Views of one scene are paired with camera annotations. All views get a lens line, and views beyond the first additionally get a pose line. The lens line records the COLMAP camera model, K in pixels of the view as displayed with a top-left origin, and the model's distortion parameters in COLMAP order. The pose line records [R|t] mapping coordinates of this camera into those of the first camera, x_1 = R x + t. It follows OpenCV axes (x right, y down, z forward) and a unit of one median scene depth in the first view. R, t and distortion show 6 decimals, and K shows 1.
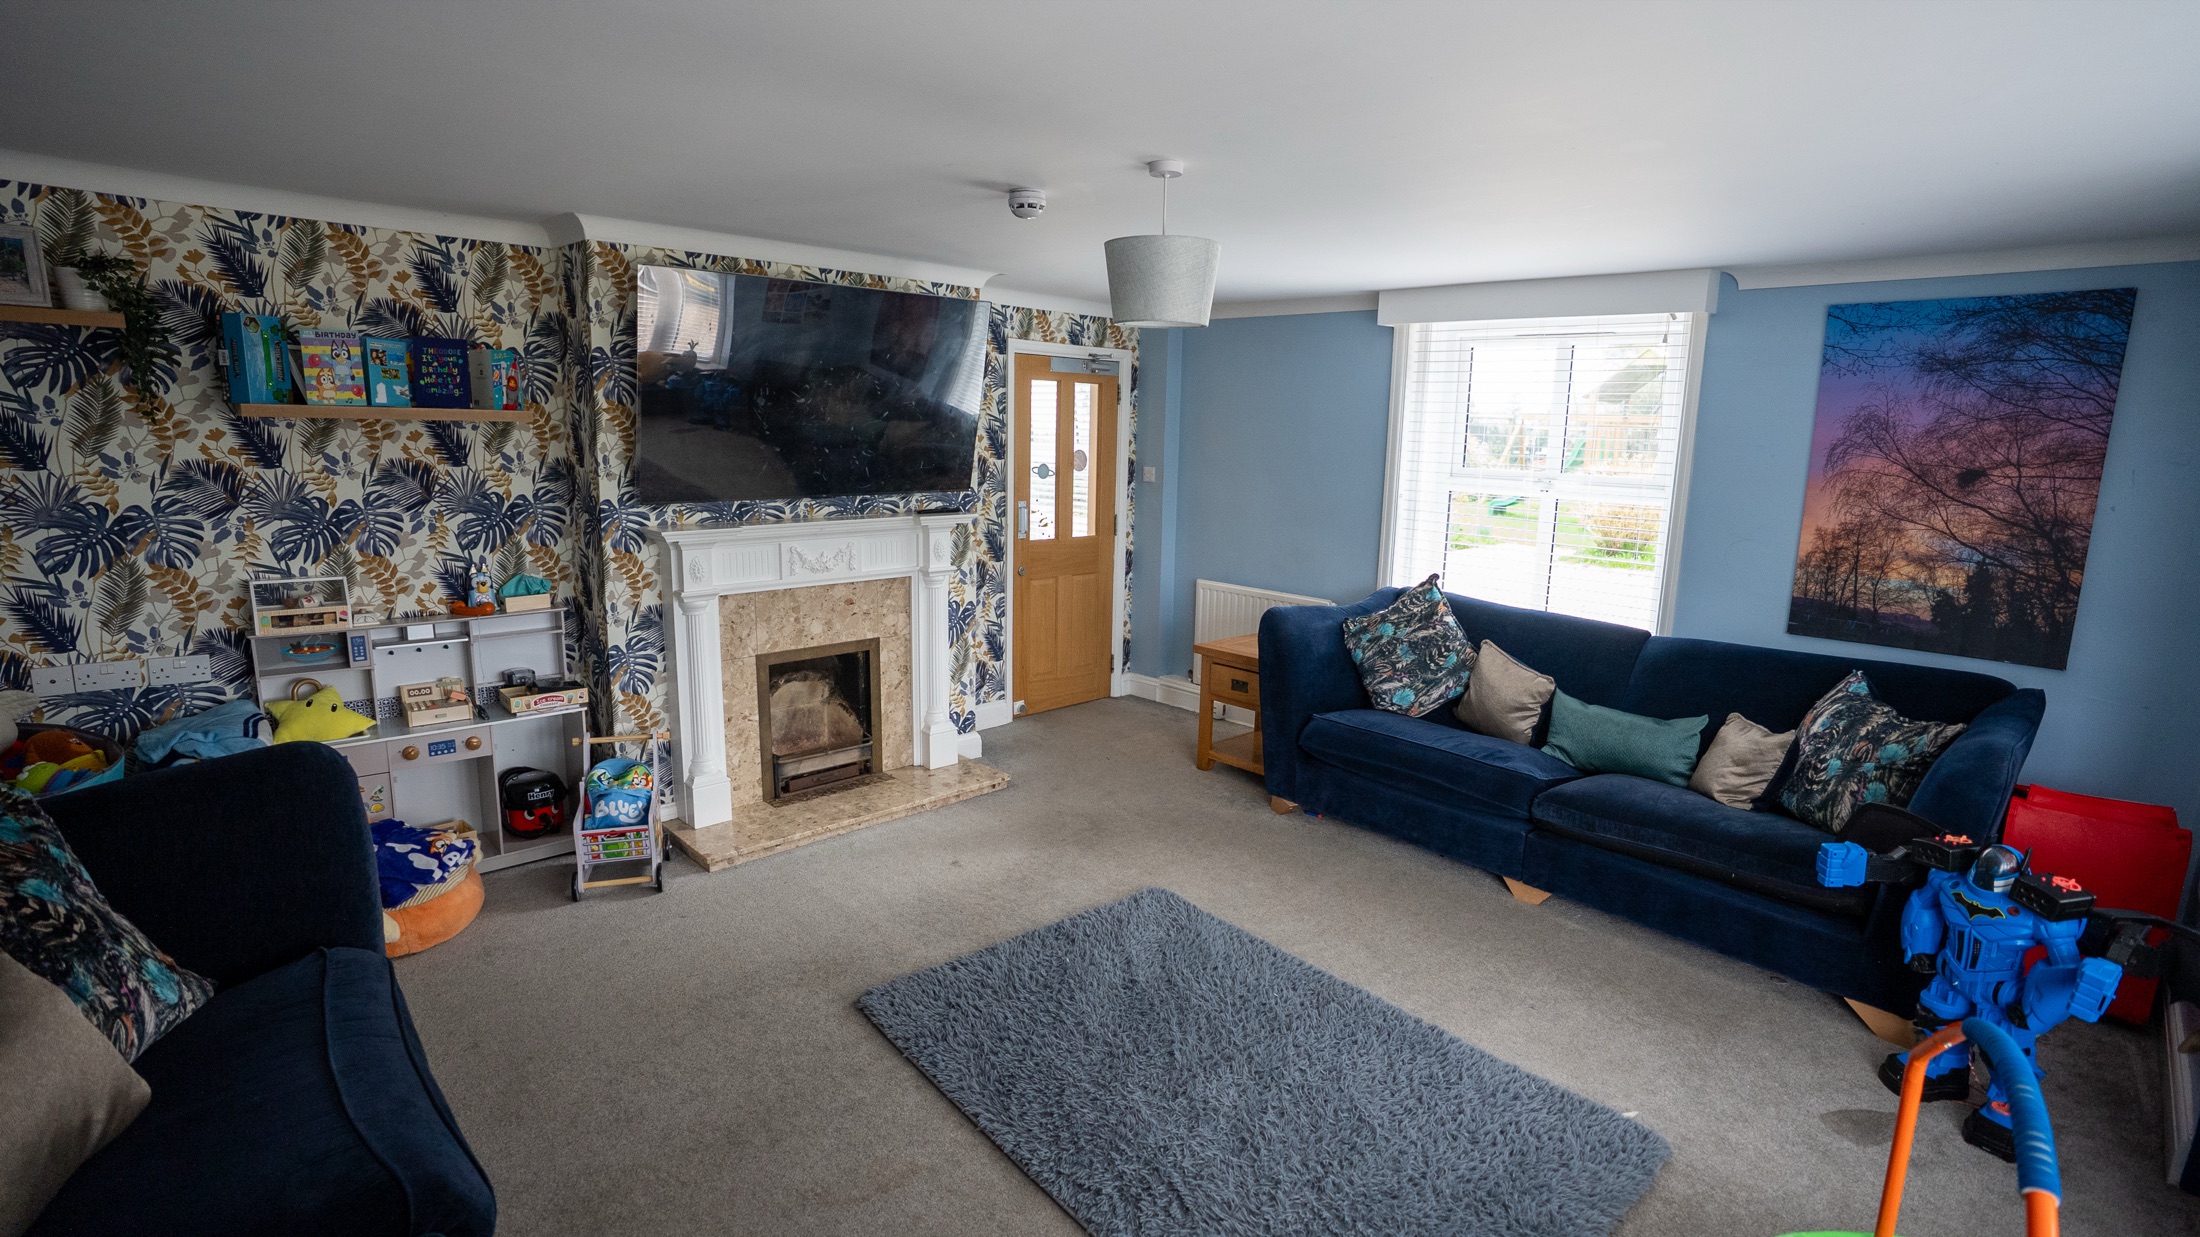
lens RADIAL K [[1018.3, 0, 1115.4], [0, 1018.3, 617.4], [0, 0, 1]] dist [-0.076694, 0.031156]
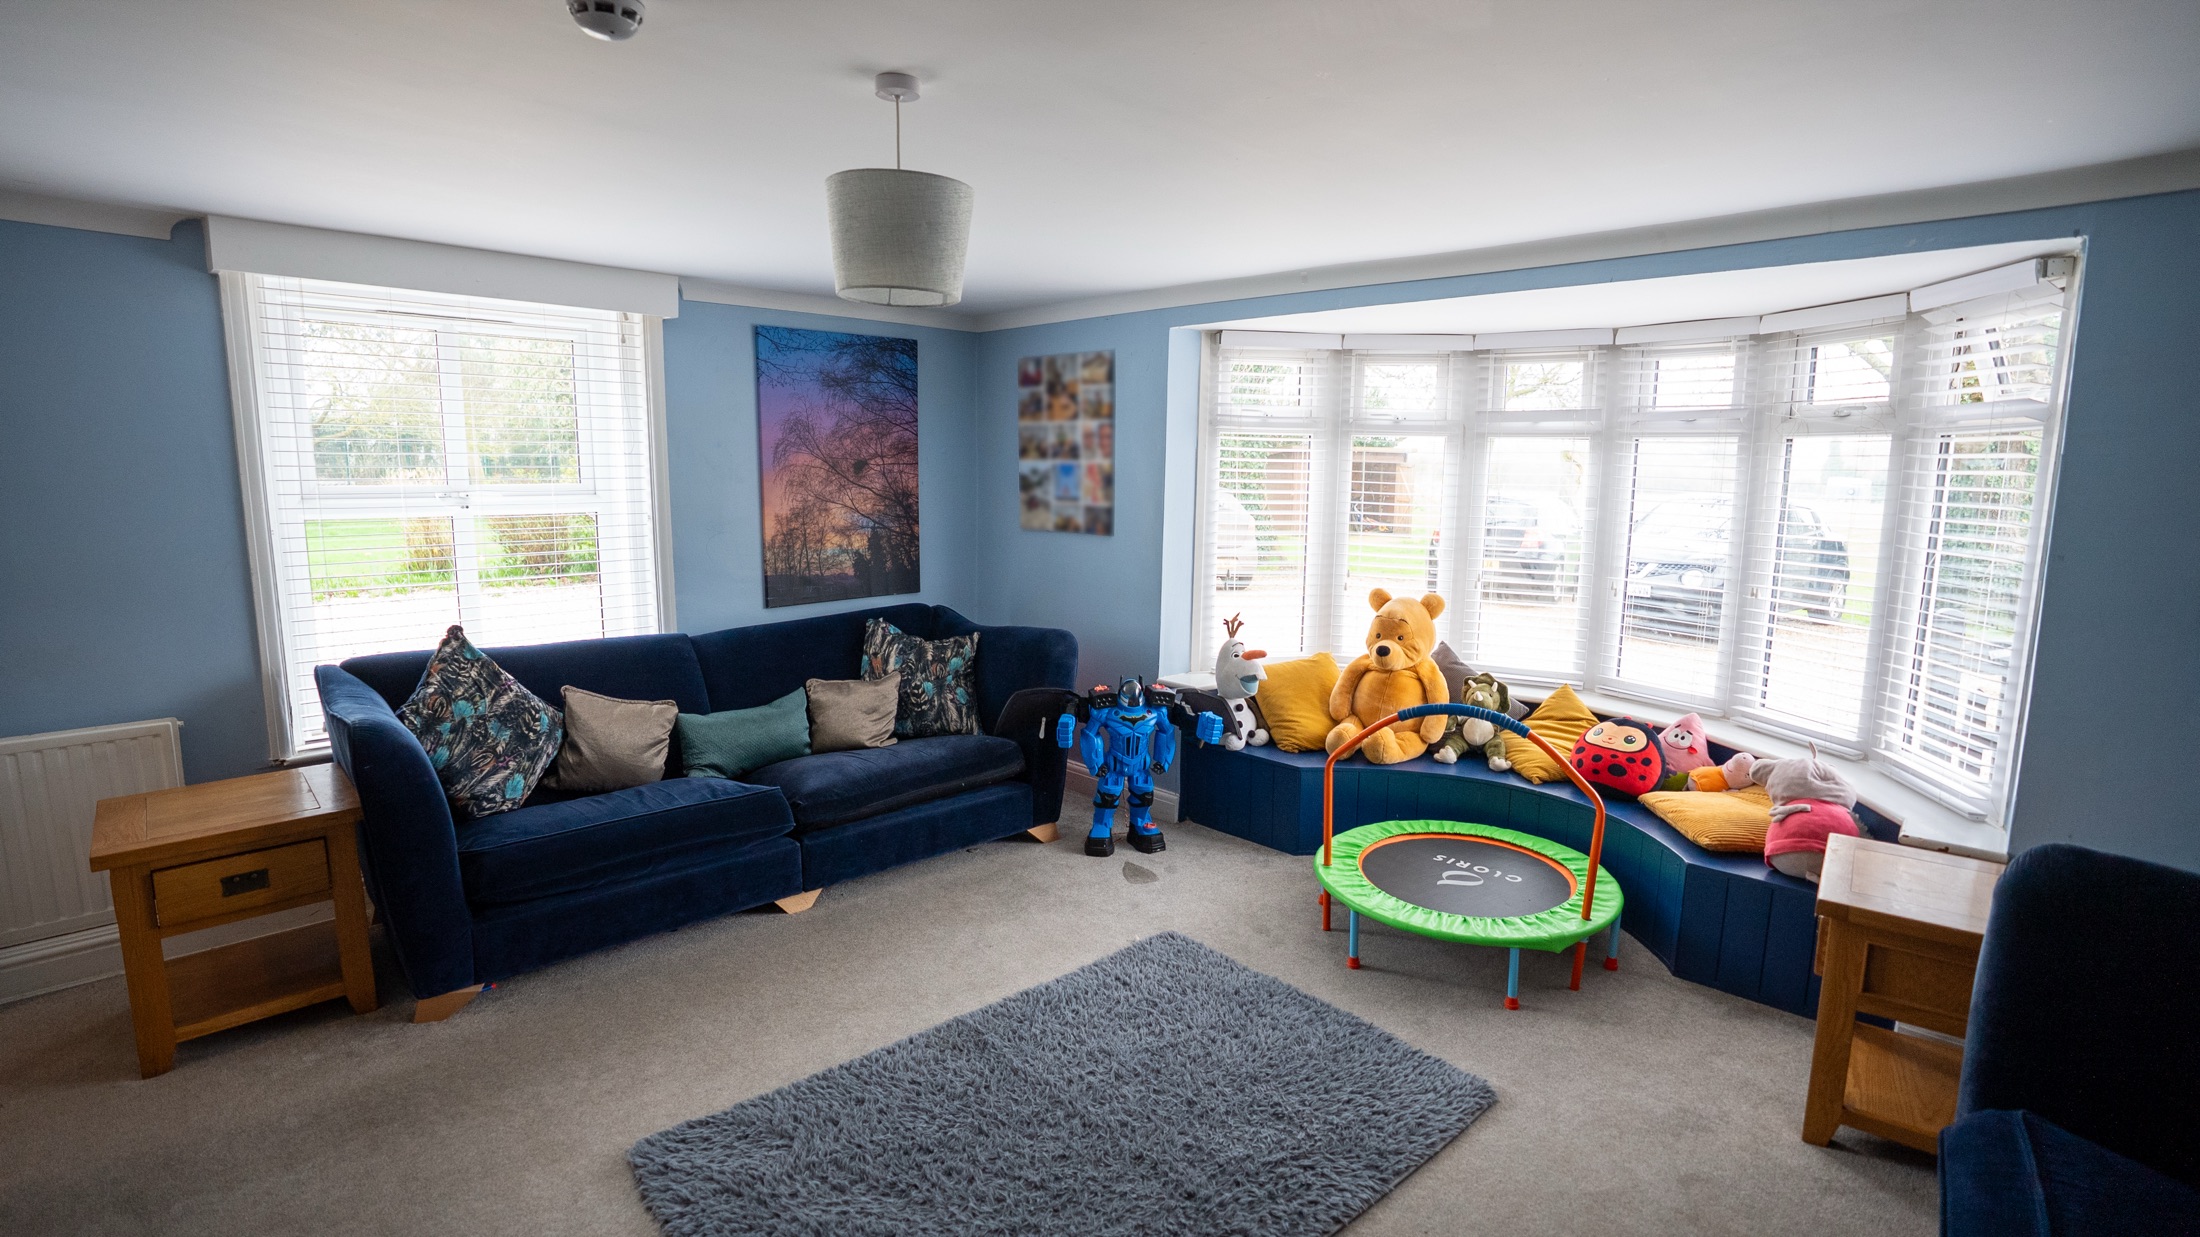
lens RADIAL K [[1018.3, 0, 1115.4], [0, 1018.3, 617.4], [0, 0, 1]] dist [-0.076694, 0.031156]
pose [[-0.007739, -0.175972, 0.984365, -0.526738], [0.170385, 0.969767, 0.174702, -0.119686], [-0.985347, 0.169073, 0.022478, 0.627396]]
